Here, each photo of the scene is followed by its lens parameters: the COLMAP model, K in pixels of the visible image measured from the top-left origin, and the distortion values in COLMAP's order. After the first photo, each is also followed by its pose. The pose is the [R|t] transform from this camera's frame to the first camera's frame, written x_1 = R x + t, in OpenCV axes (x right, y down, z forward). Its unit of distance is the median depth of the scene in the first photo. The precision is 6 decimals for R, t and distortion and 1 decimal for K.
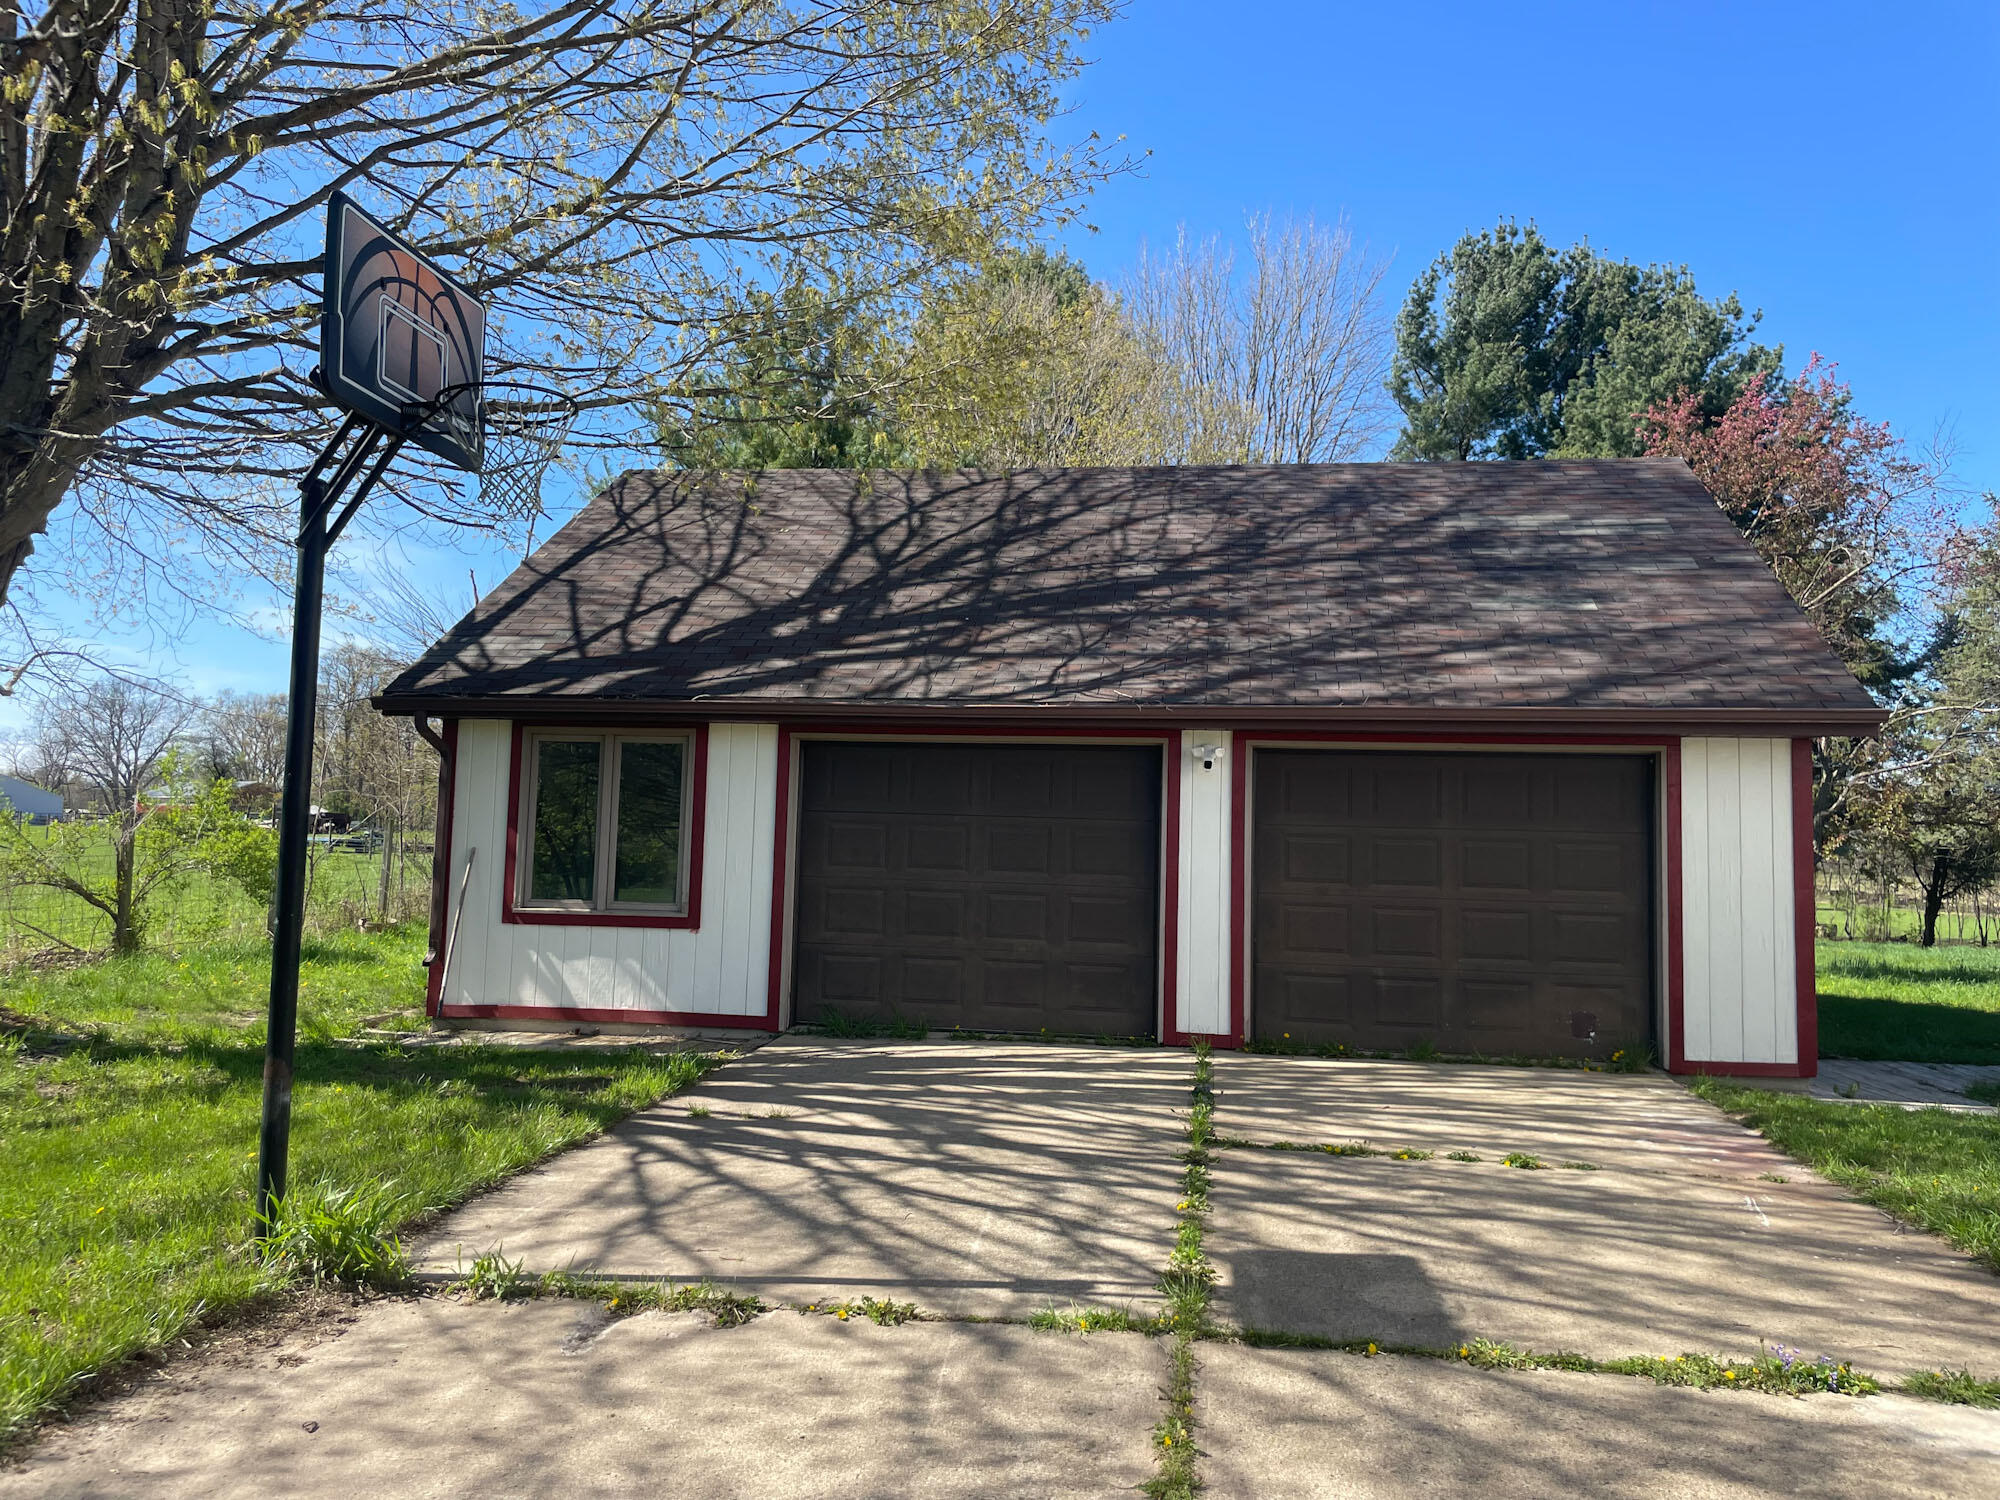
lens RADIAL K [[1557.3, 0, 1064.3], [0, 1557.3, 745.6], [0, 0, 1]] dist [0.006174, 0.002004]
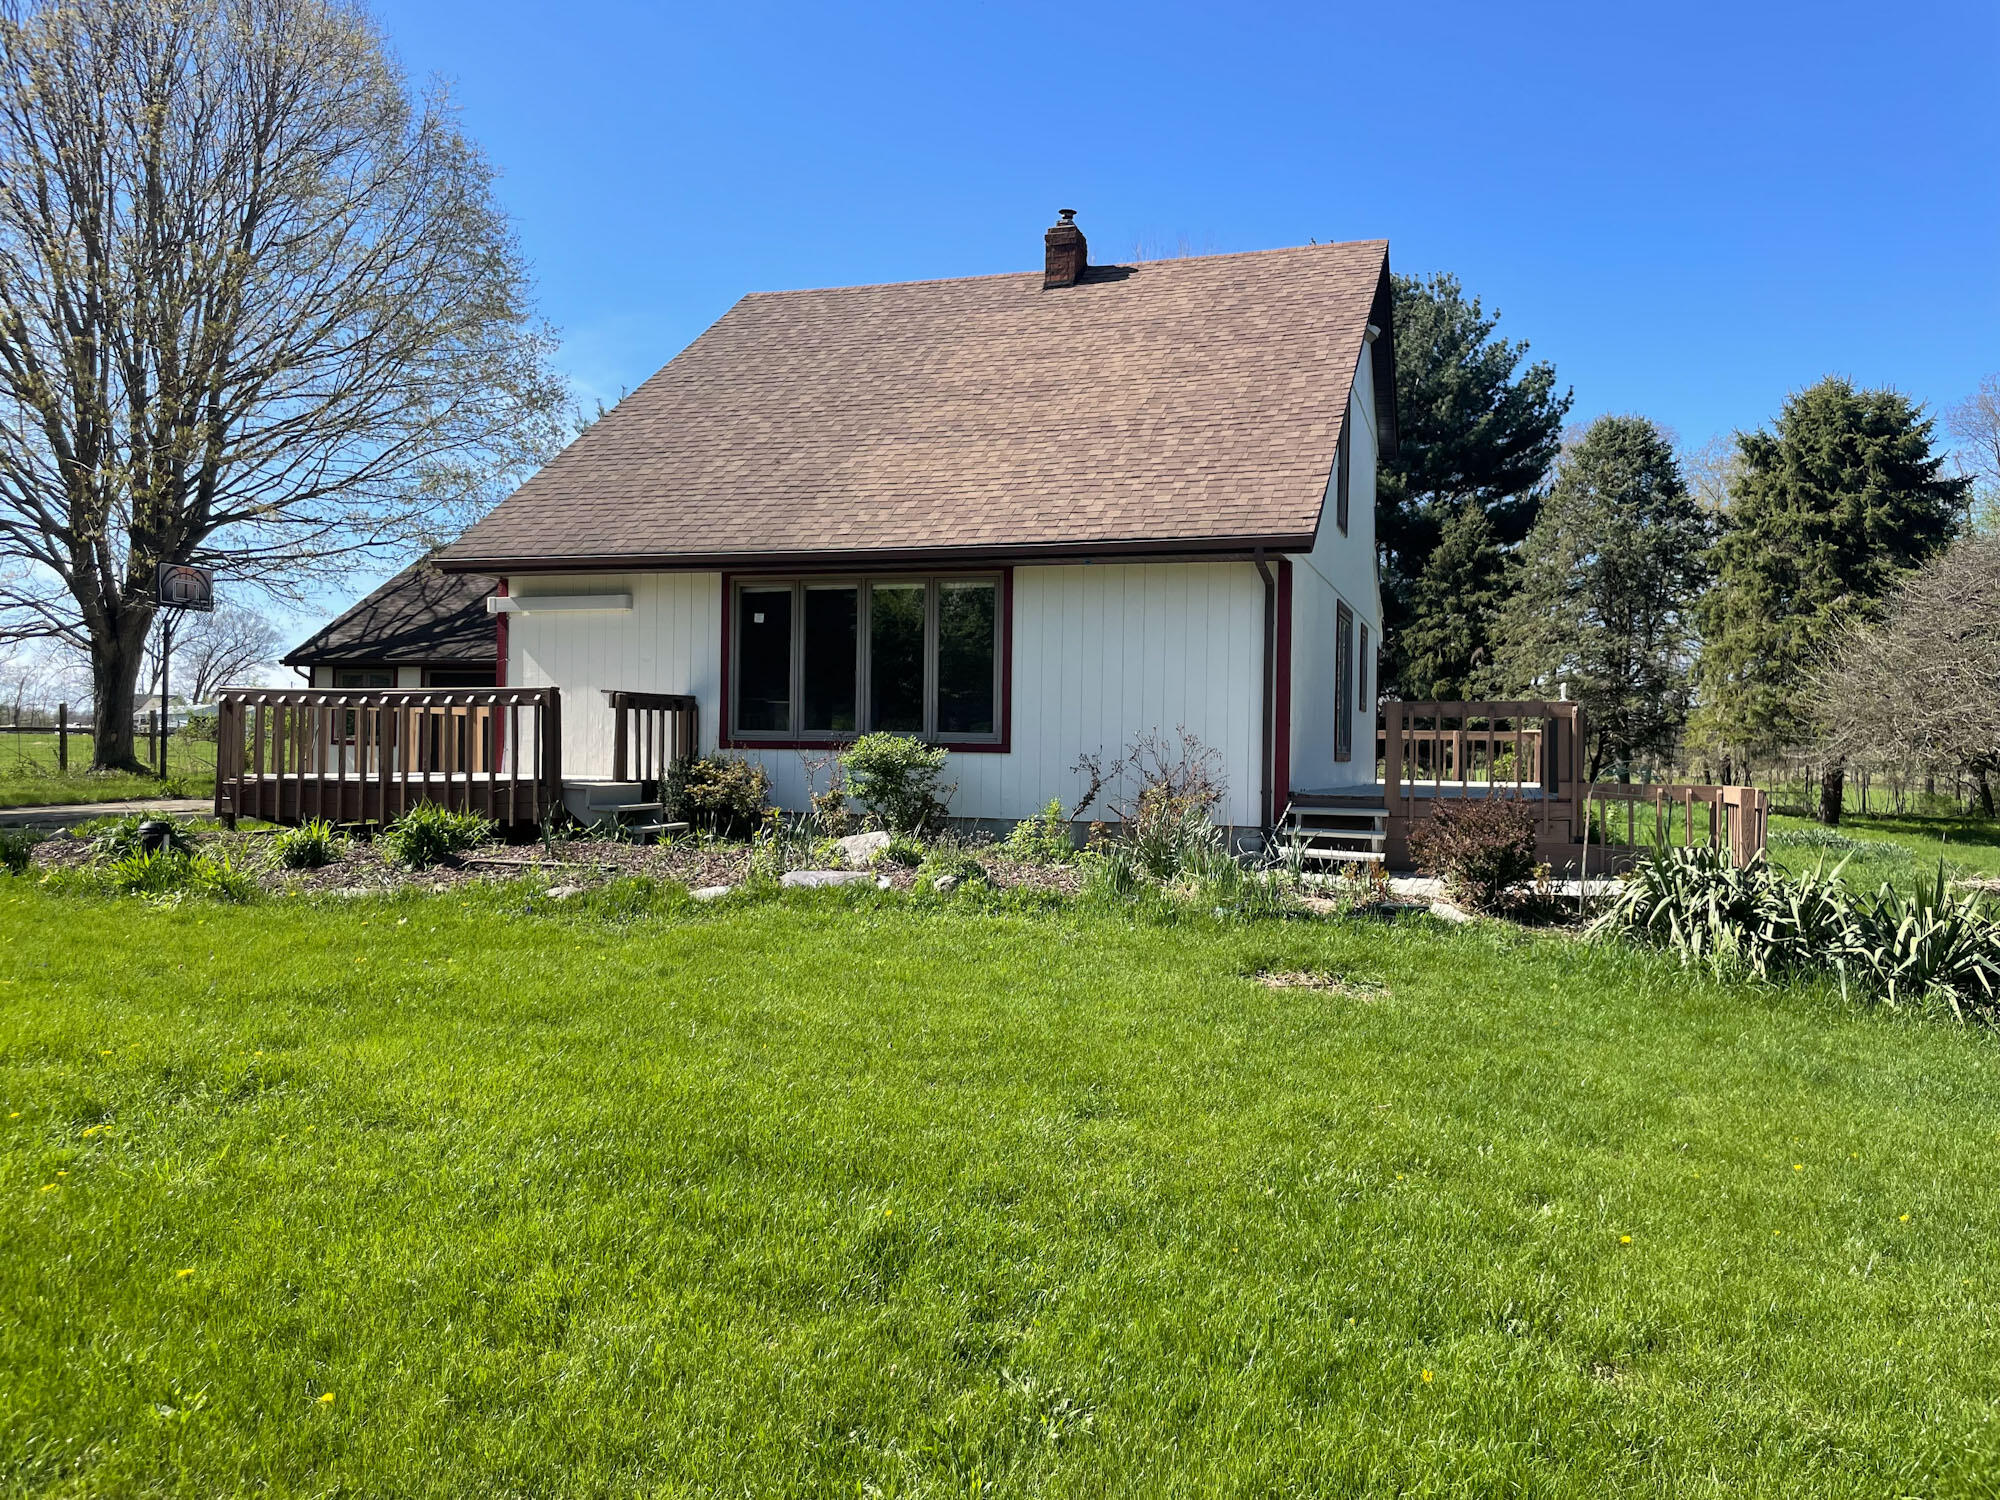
lens RADIAL K [[1582.2, 0, 1056.1], [0, 1582.2, 751.8], [0, 0, 1]] dist [0.100078, -0.147830]
pose [[0.981031, -0.006874, -0.193727, 1.299845], [0.018330, 0.998183, 0.057402, -0.007362], [0.192980, -0.059865, 0.979375, -1.350881]]
